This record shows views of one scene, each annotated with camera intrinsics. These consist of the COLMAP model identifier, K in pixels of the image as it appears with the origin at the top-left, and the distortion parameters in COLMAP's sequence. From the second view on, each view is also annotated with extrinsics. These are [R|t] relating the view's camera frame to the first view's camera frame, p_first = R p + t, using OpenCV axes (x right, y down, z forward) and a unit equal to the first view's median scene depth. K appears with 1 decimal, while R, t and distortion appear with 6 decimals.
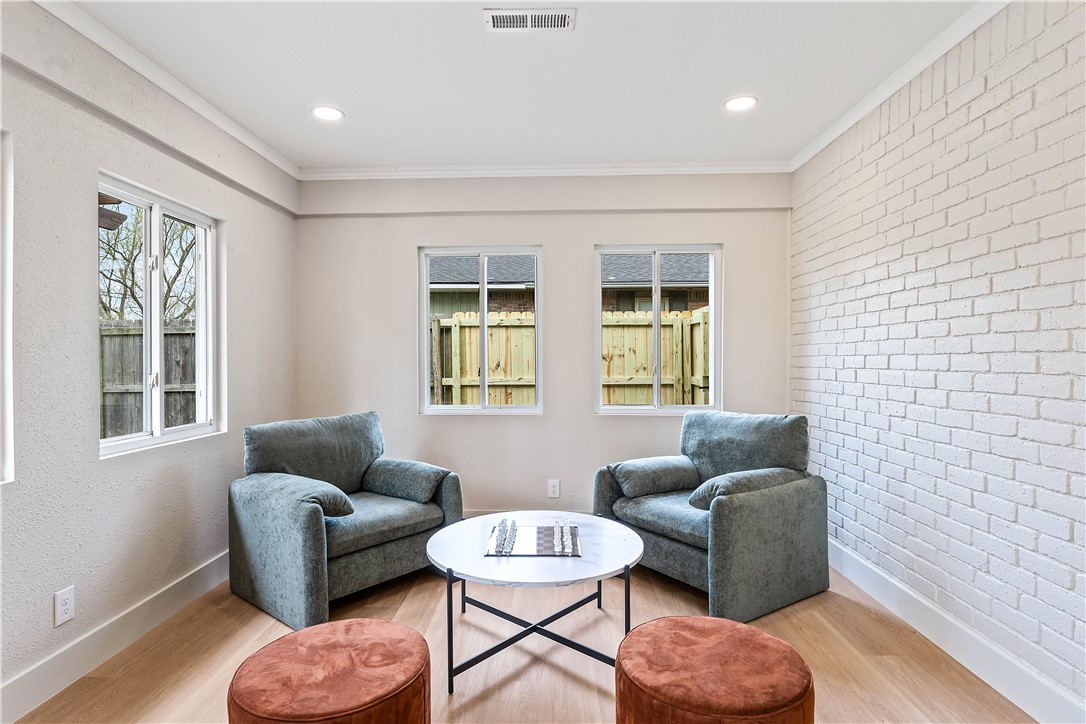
lens RADIAL K [[565.3, 0, 536.0], [0, 565.3, 362.4], [0, 0, 1]] dist [-0.004129, 0.000217]
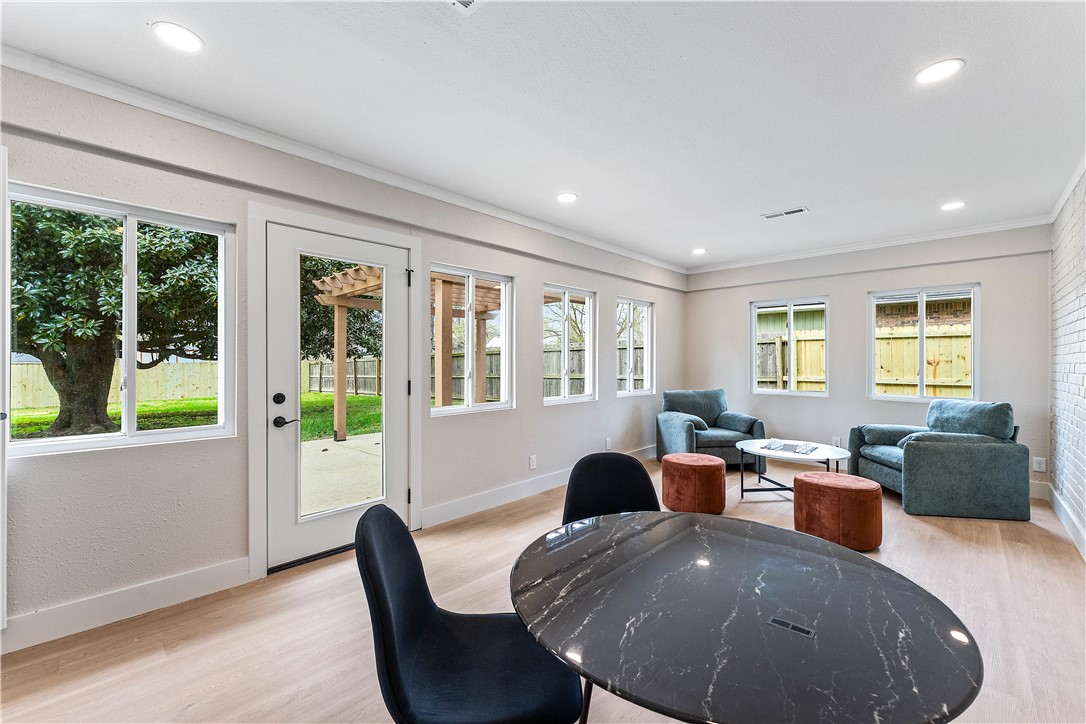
lens RADIAL K [[435.0, 0, 536.6], [0, 435.0, 359.6], [0, 0, 1]] dist [0.000375, 0.000107]
pose [[0.738032, 0.003903, -0.674754, 0.298792], [-0.010942, 0.999921, -0.006185, -0.001344], [0.674677, 0.011948, 0.738017, -0.651933]]
